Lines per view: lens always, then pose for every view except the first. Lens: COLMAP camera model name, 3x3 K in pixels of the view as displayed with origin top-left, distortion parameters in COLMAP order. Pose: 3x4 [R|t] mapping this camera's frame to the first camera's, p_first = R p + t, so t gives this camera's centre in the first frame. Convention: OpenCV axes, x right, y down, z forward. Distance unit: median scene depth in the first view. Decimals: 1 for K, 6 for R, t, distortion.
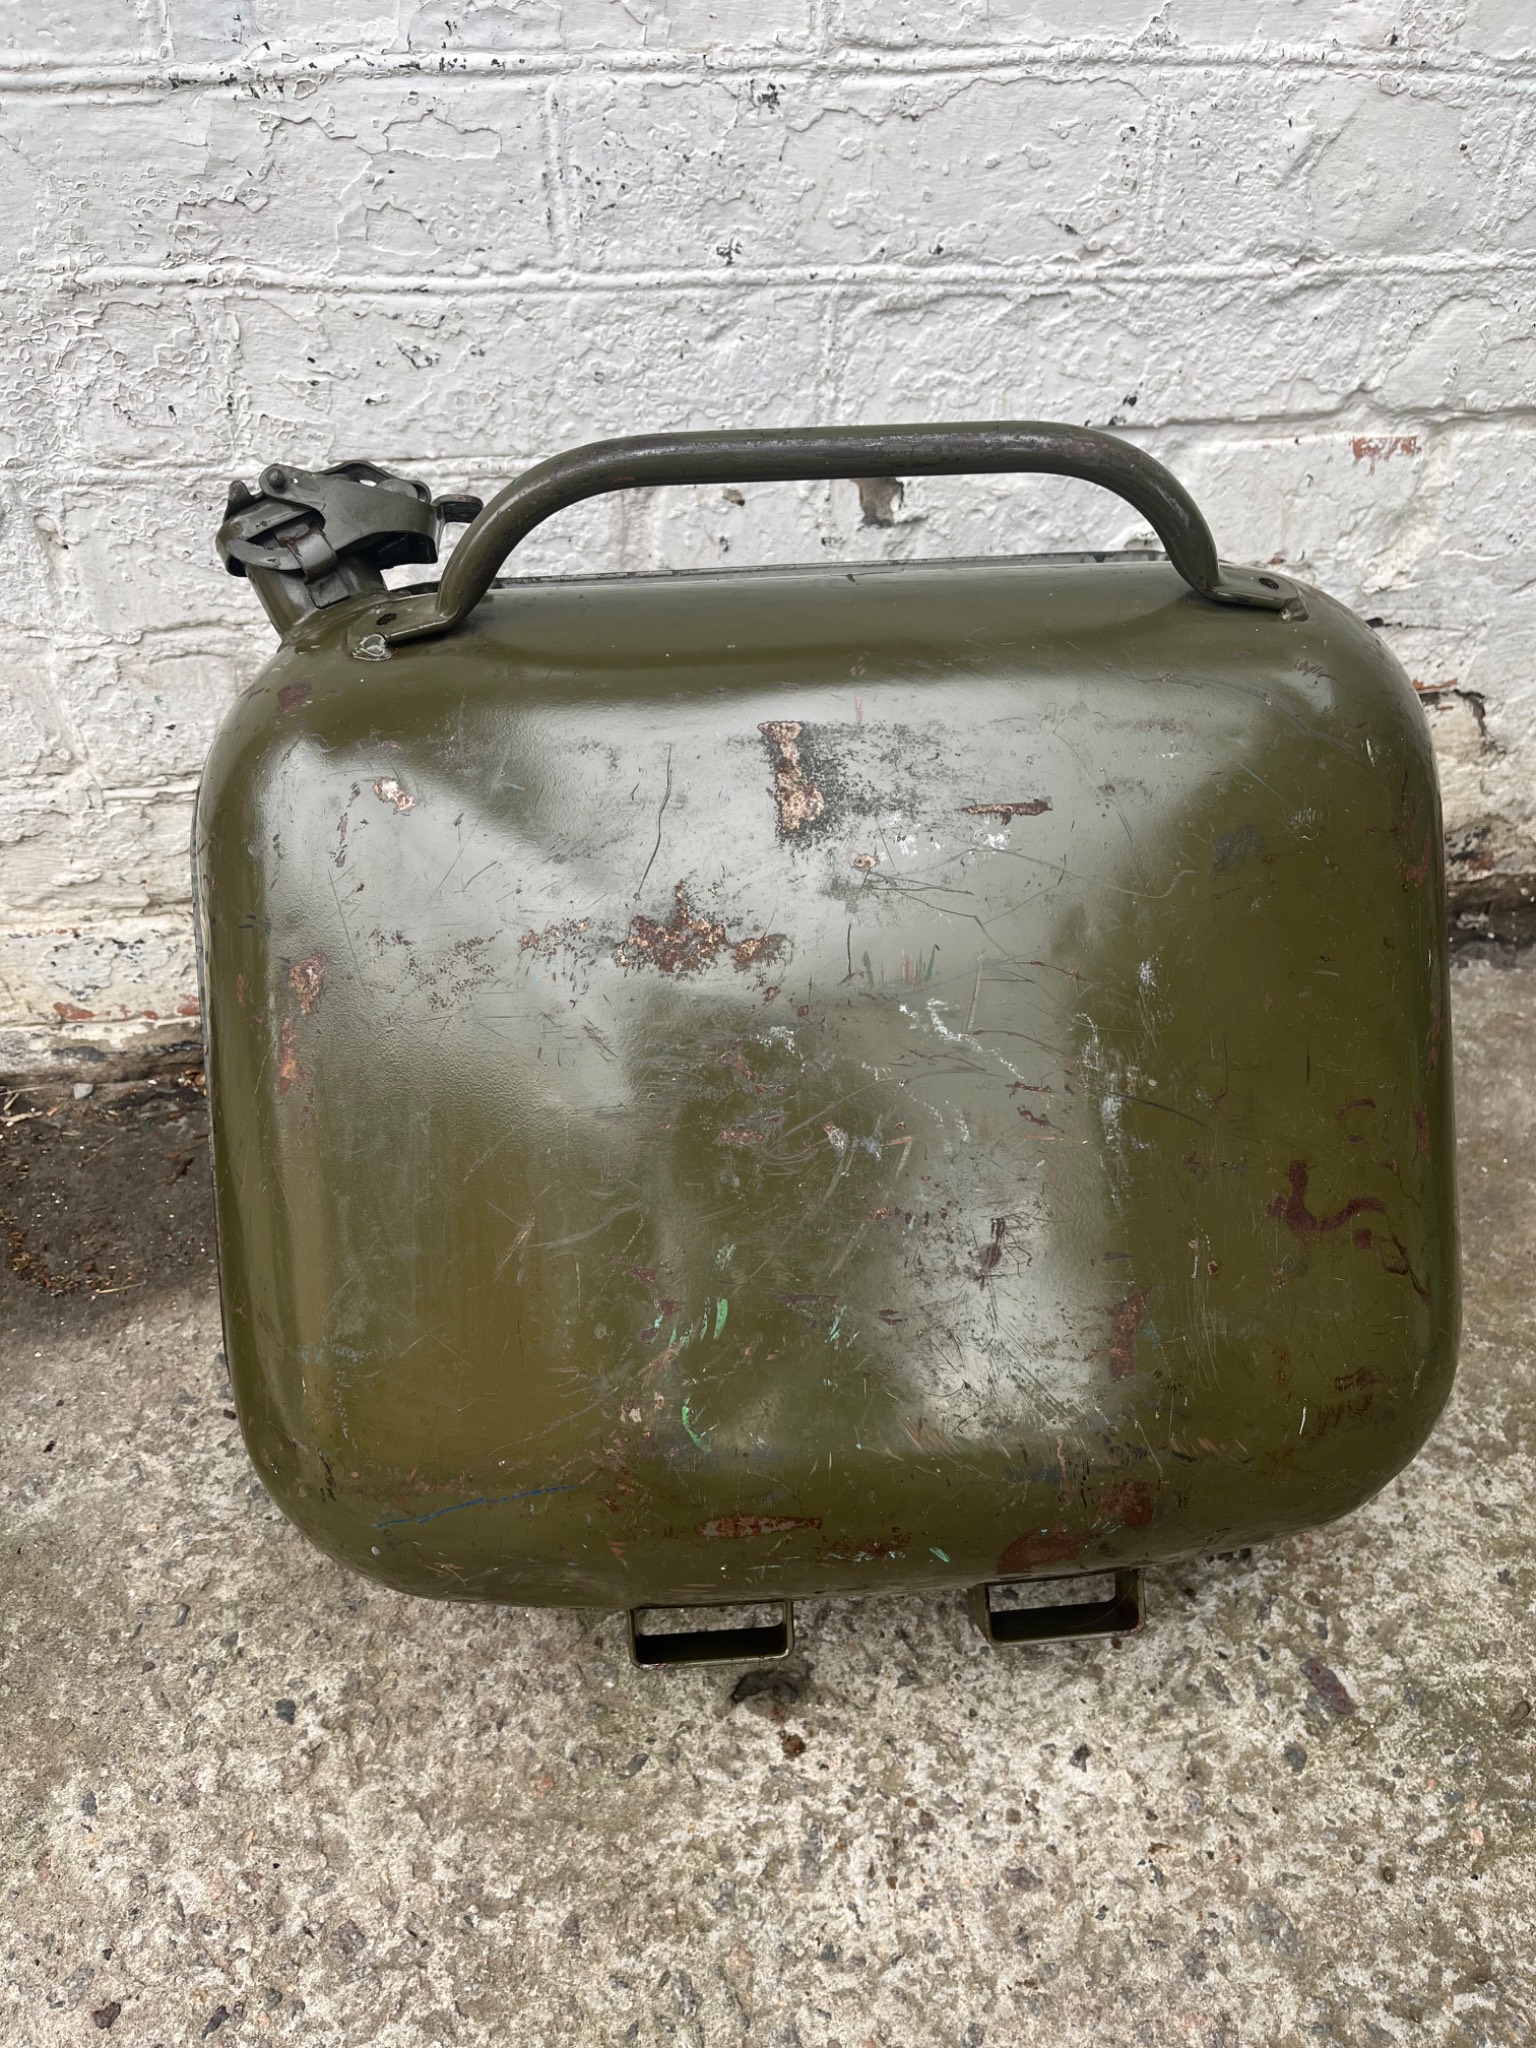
lens RADIAL K [[1566.1, 0, 756.1], [0, 1566.1, 1014.7], [0, 0, 1]] dist [0.066280, -0.115230]
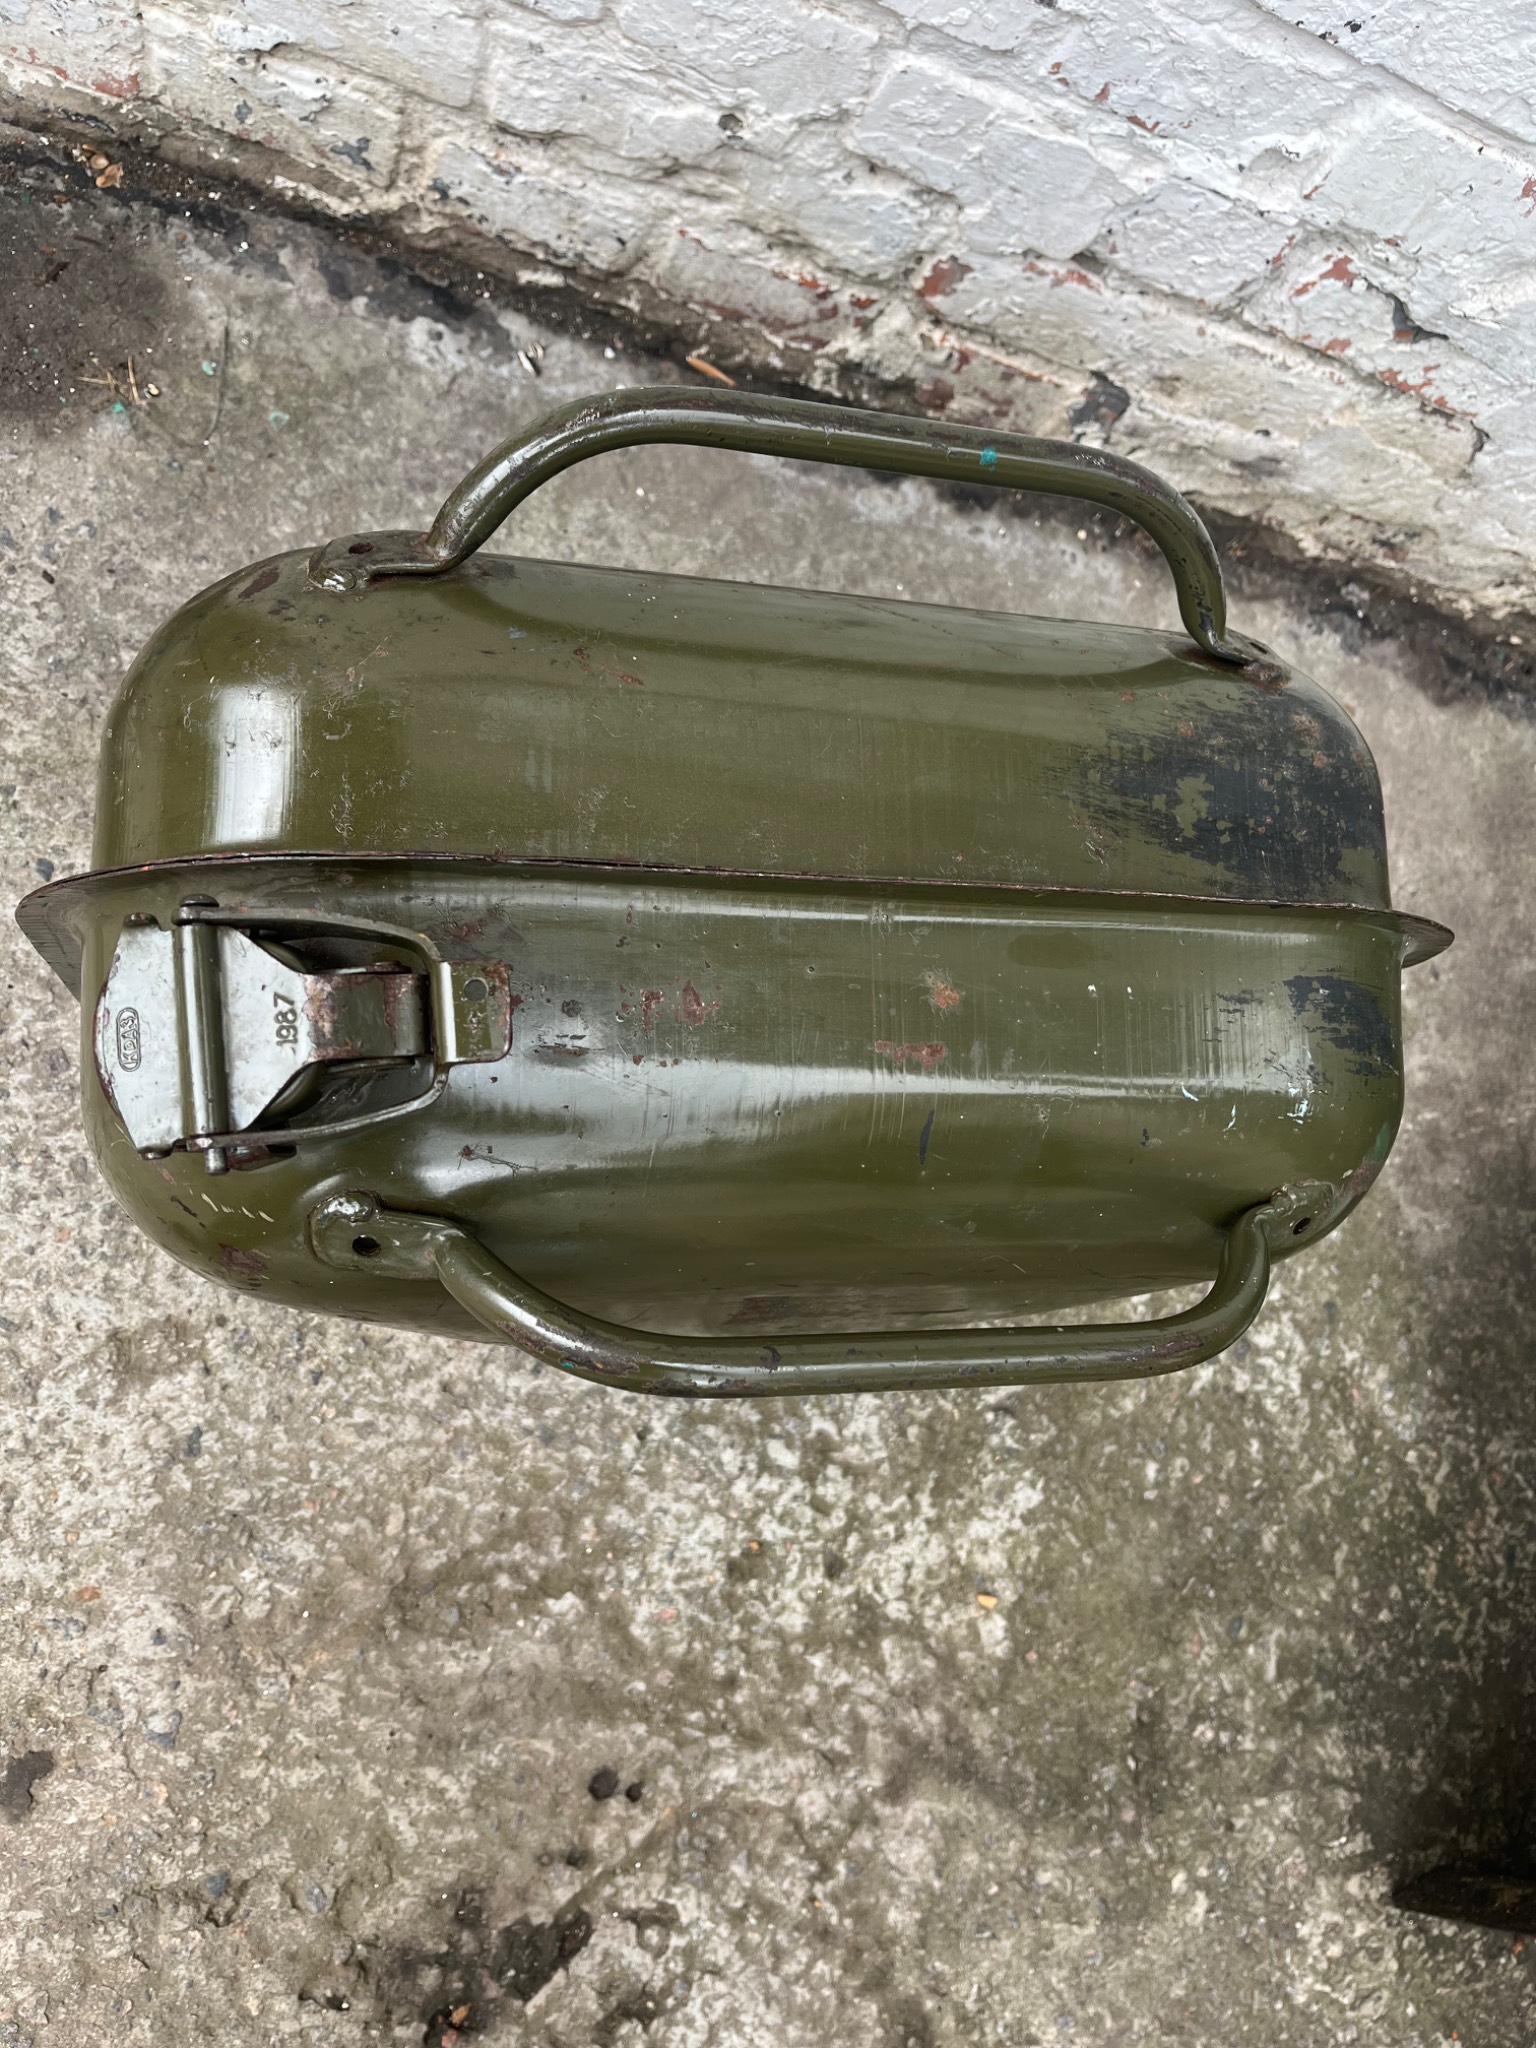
lens RADIAL K [[1566.1, 0, 757.1], [0, 1566.1, 1030.7], [0, 0, 1]] dist [0.066280, -0.115230]
pose [[0.894431, 0.373735, 0.245593, -0.069197], [-0.447071, 0.733725, 0.511640, -0.317306], [0.011020, -0.567424, 0.823352, -0.029974]]
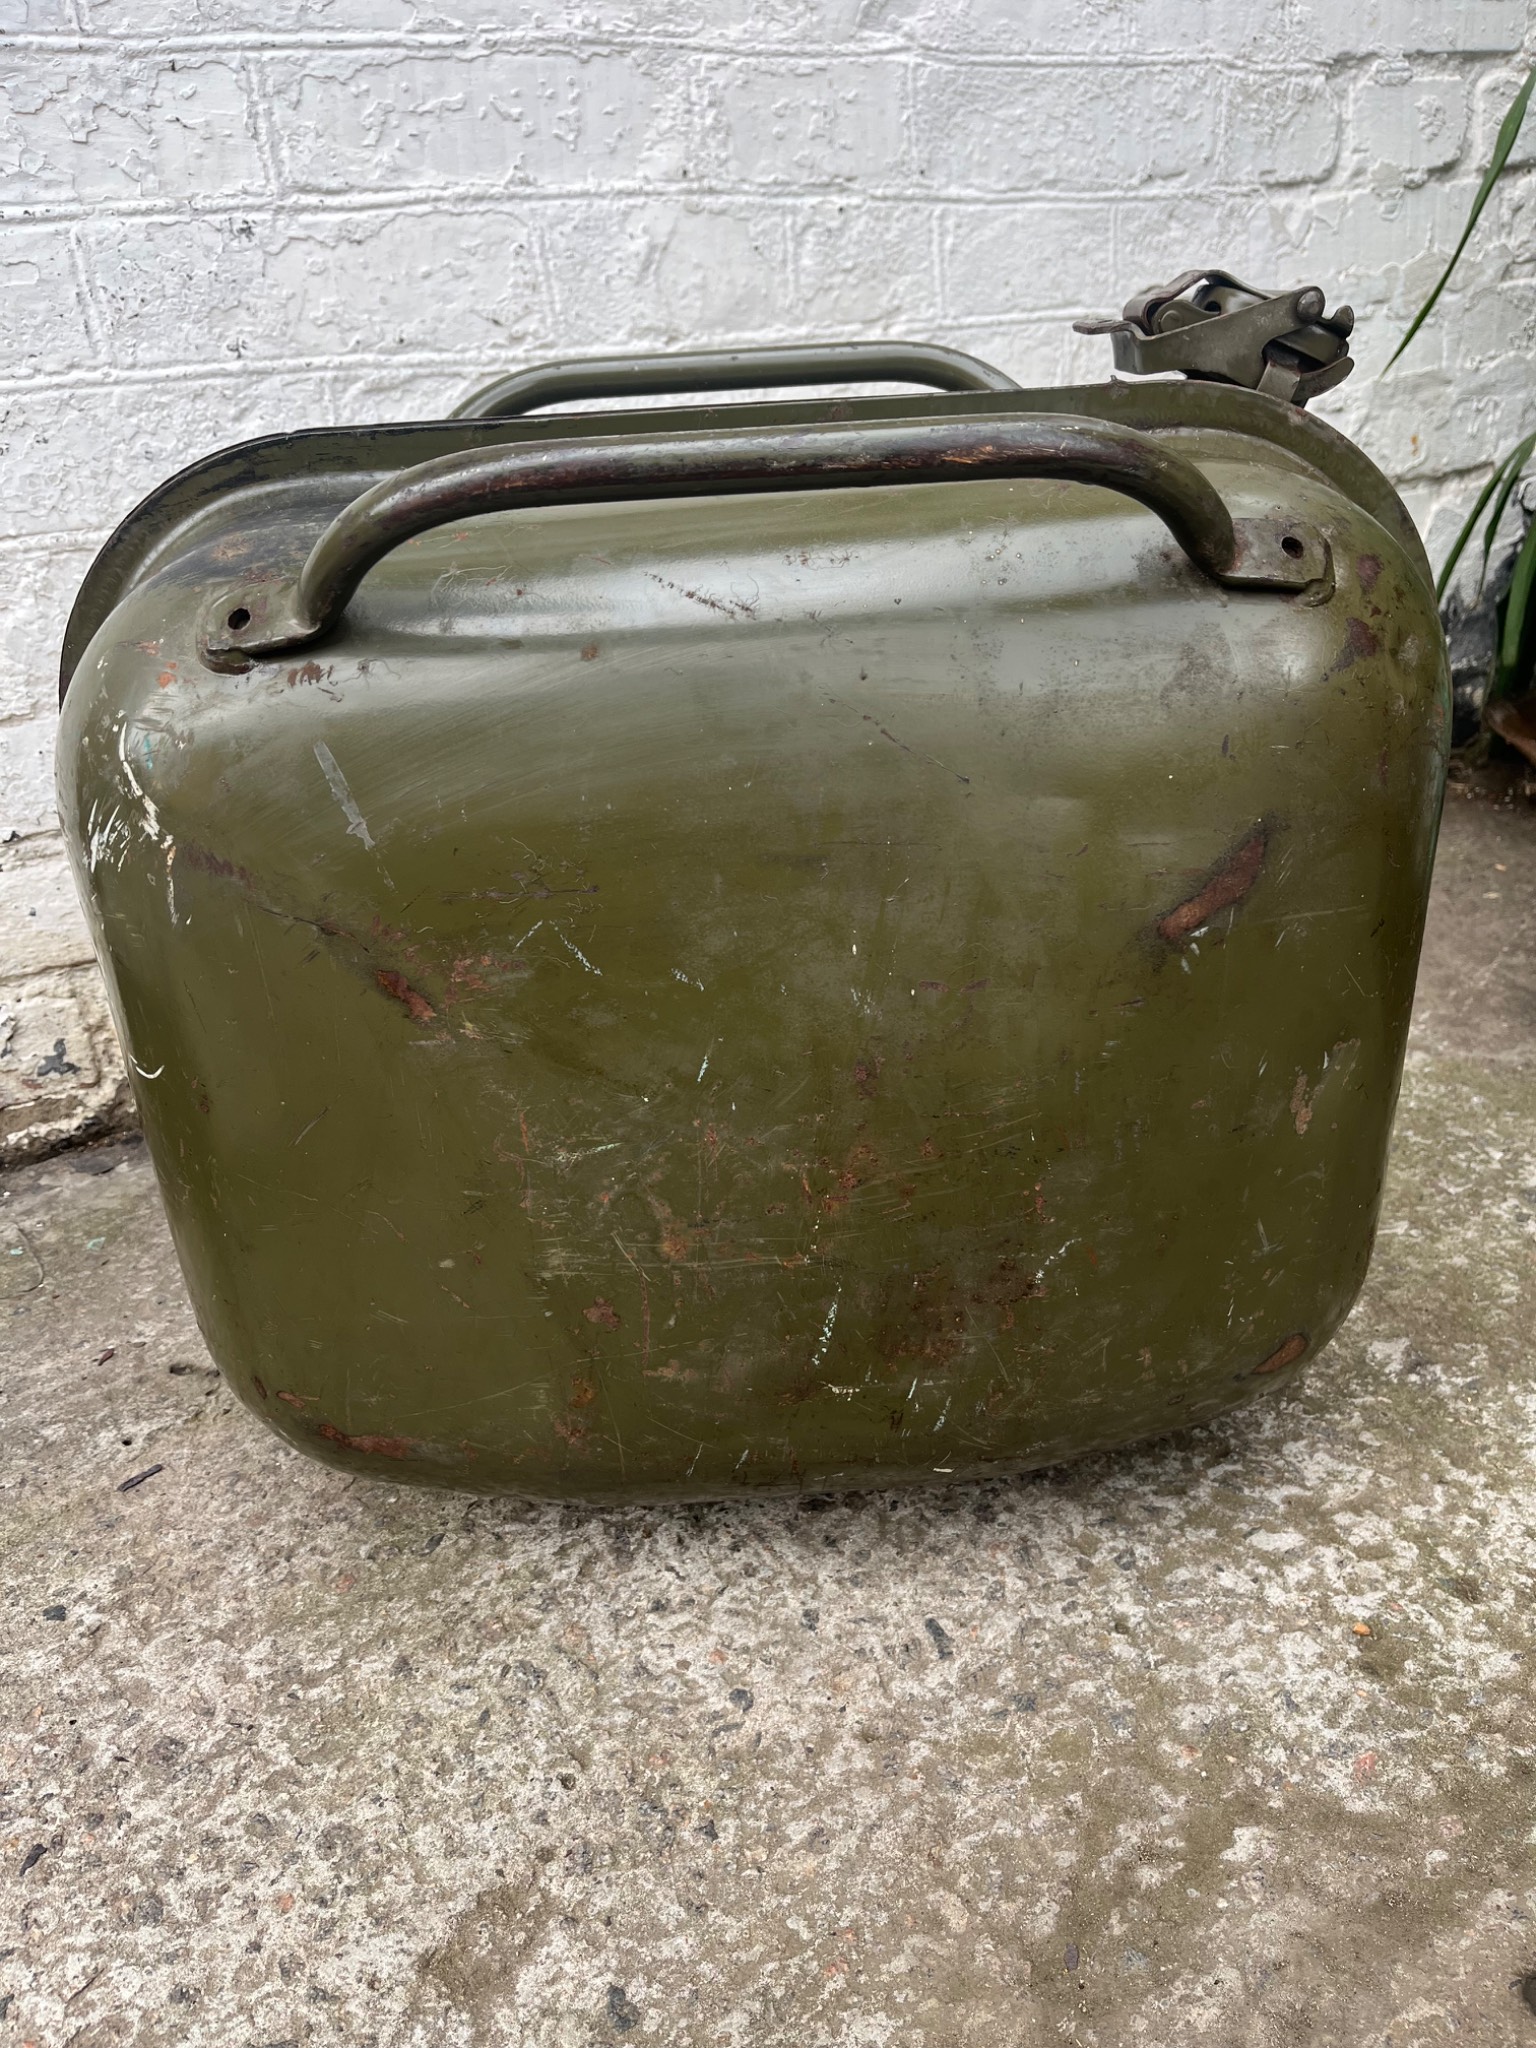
lens RADIAL K [[1566.1, 0, 767.4], [0, 1566.1, 1042.1], [0, 0, 1]] dist [0.066280, -0.115230]
pose [[0.939574, -0.212879, 0.268109, -0.078475], [0.287036, 0.916675, -0.278060, 0.526456], [-0.186576, 0.338215, 0.922388, -0.077534]]
